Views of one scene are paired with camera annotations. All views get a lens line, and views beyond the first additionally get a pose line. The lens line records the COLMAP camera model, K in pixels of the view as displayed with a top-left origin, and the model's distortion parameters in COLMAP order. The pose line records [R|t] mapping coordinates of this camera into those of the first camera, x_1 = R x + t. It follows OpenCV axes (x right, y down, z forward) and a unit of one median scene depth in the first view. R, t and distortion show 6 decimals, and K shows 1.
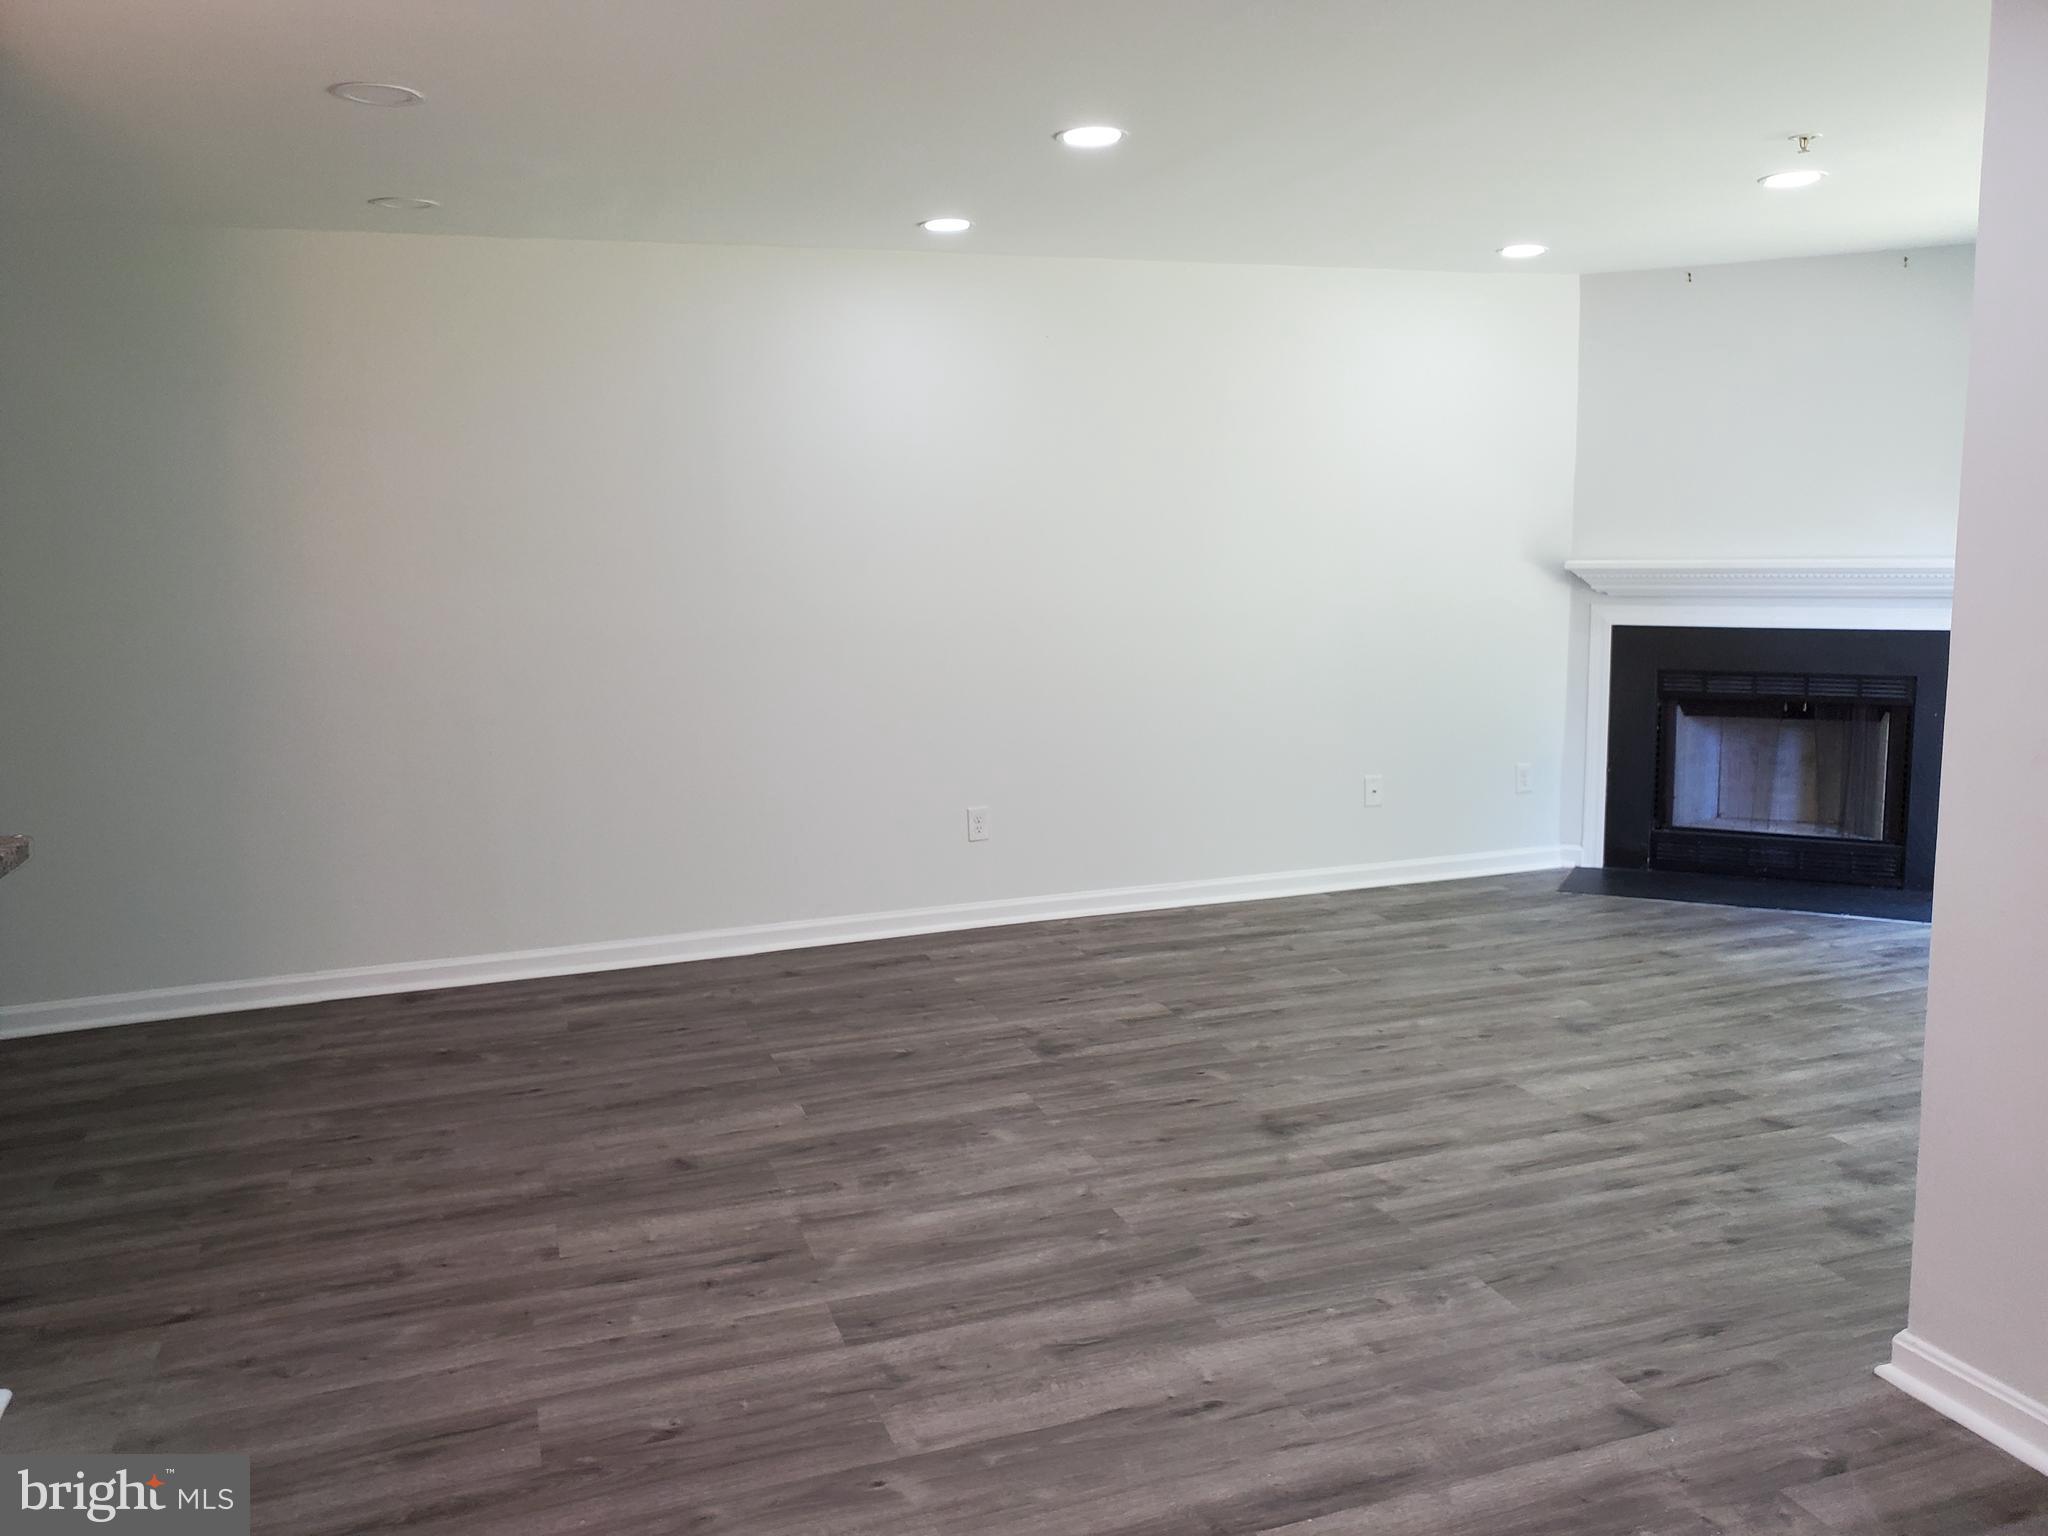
lens RADIAL K [[1595.8, 0, 1038.1], [0, 1595.8, 745.5], [0, 0, 1]] dist [0.038549, -0.033649]
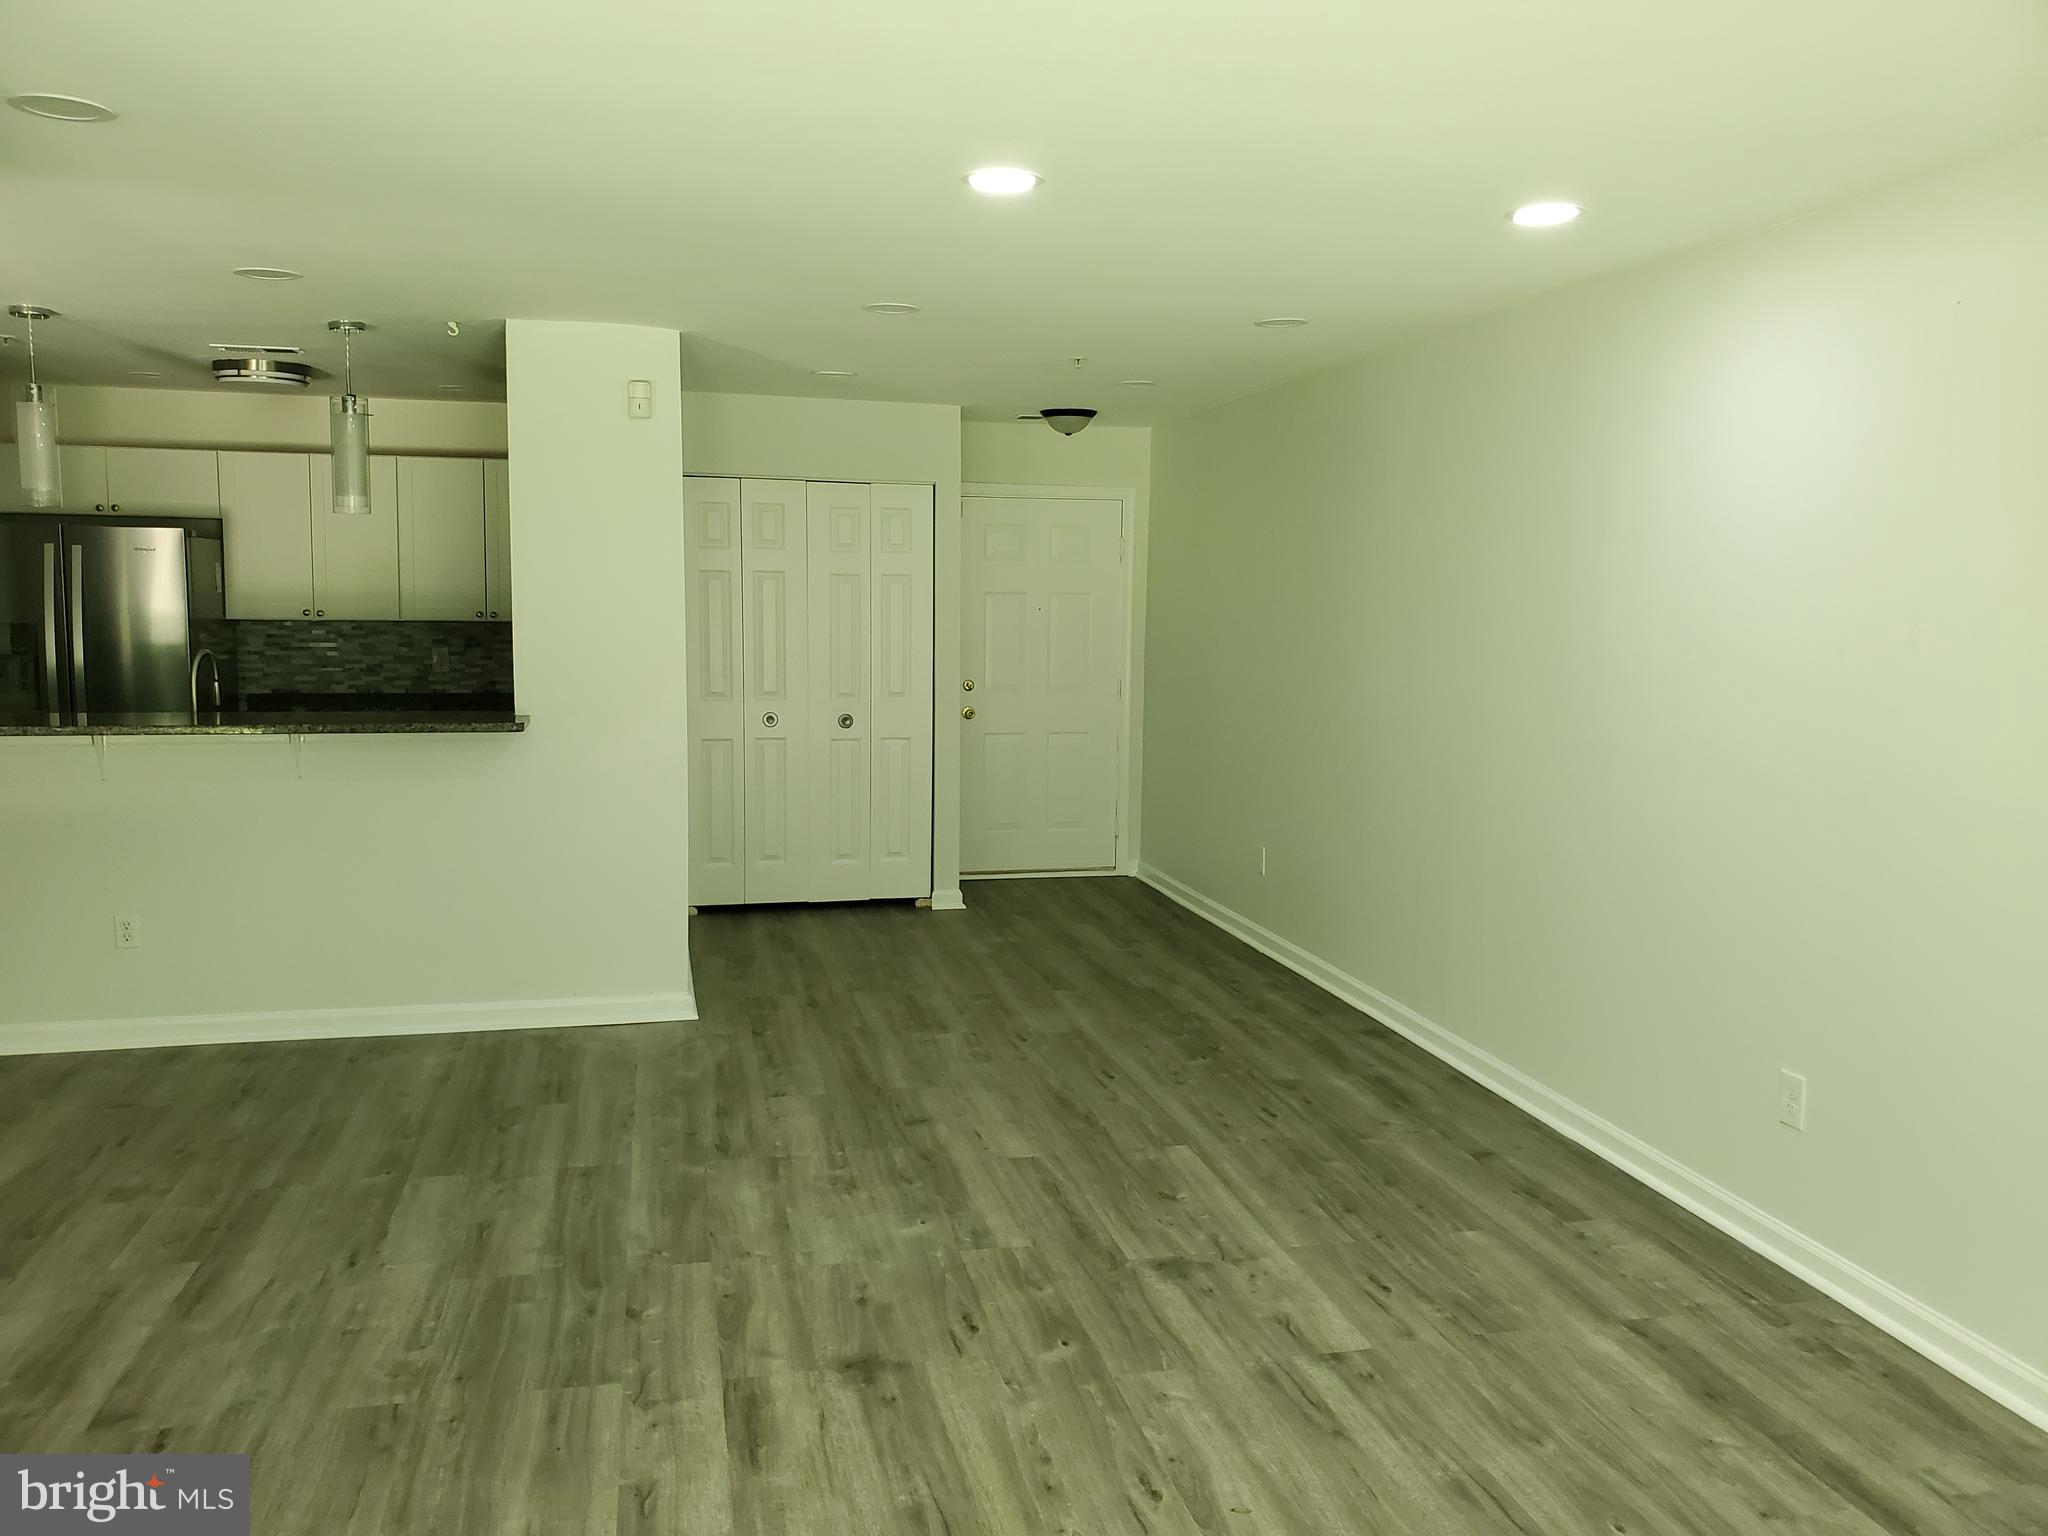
lens RADIAL K [[1595.8, 0, 1018.9], [0, 1595.8, 748.3], [0, 0, 1]] dist [0.038549, -0.033649]
pose [[-0.115428, 0.120547, -0.985974, 0.880657], [-0.149529, 0.979189, 0.137223, -0.185487], [0.981997, 0.163271, -0.095000, 1.075785]]
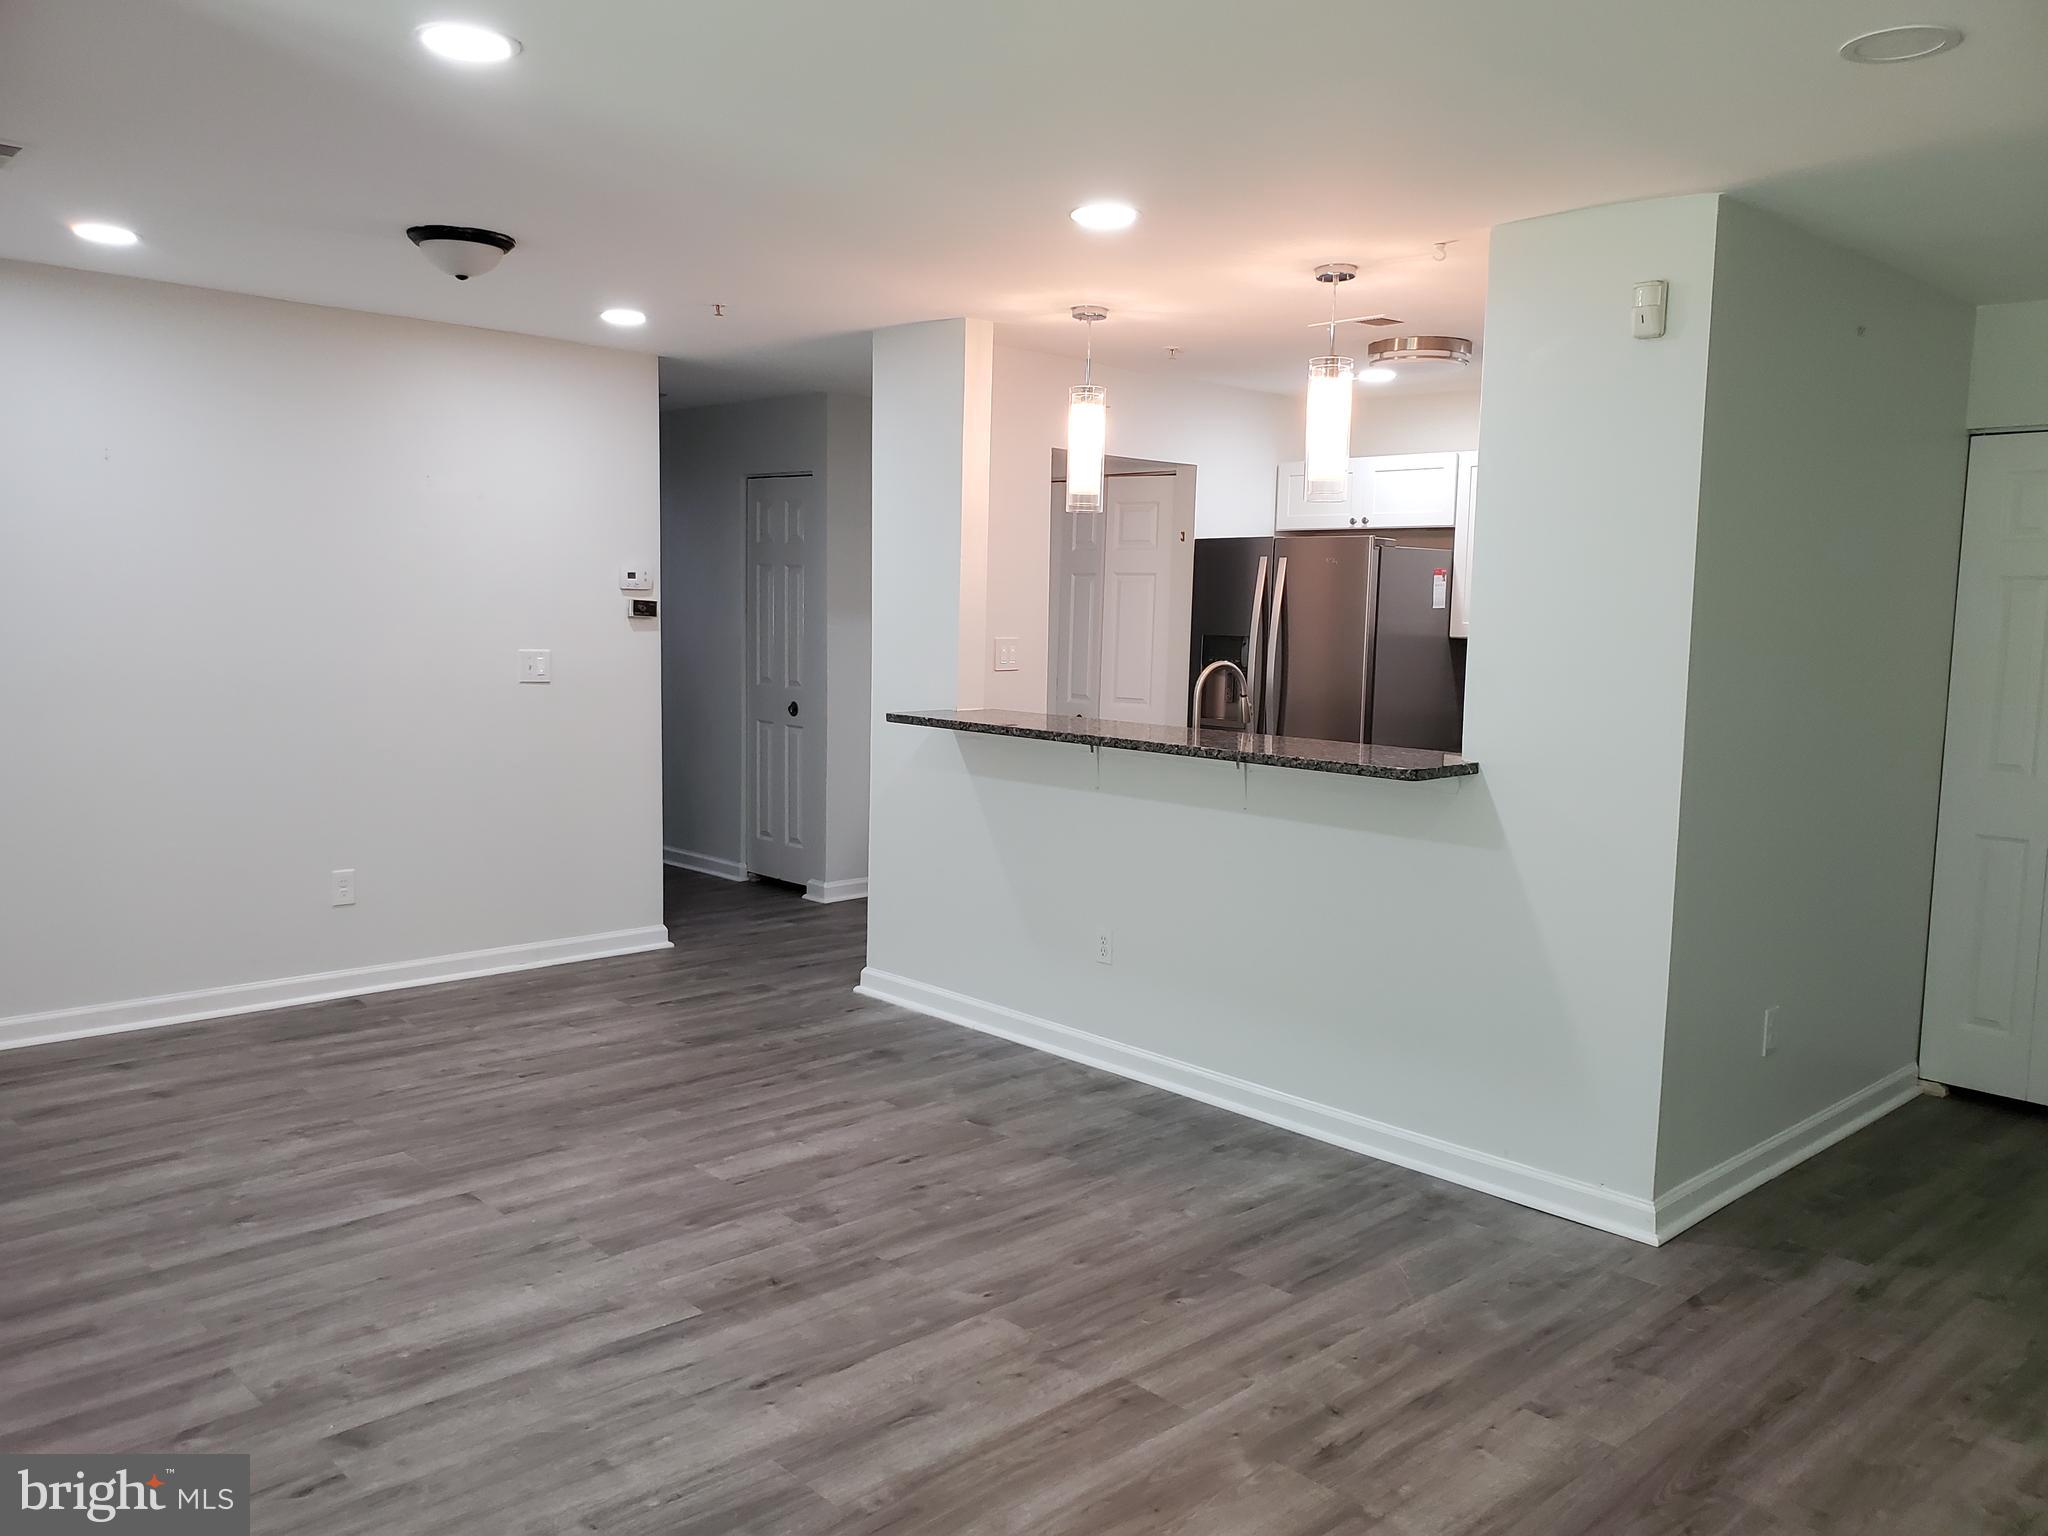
lens RADIAL K [[1595.8, 0, 1039.4], [0, 1595.8, 775.8], [0, 0, 1]] dist [0.038549, -0.033649]
pose [[-0.909342, 0.045215, -0.413586, 0.248637], [-0.063529, 0.967330, 0.245430, -0.184997], [0.411171, 0.249455, -0.876761, 1.302272]]
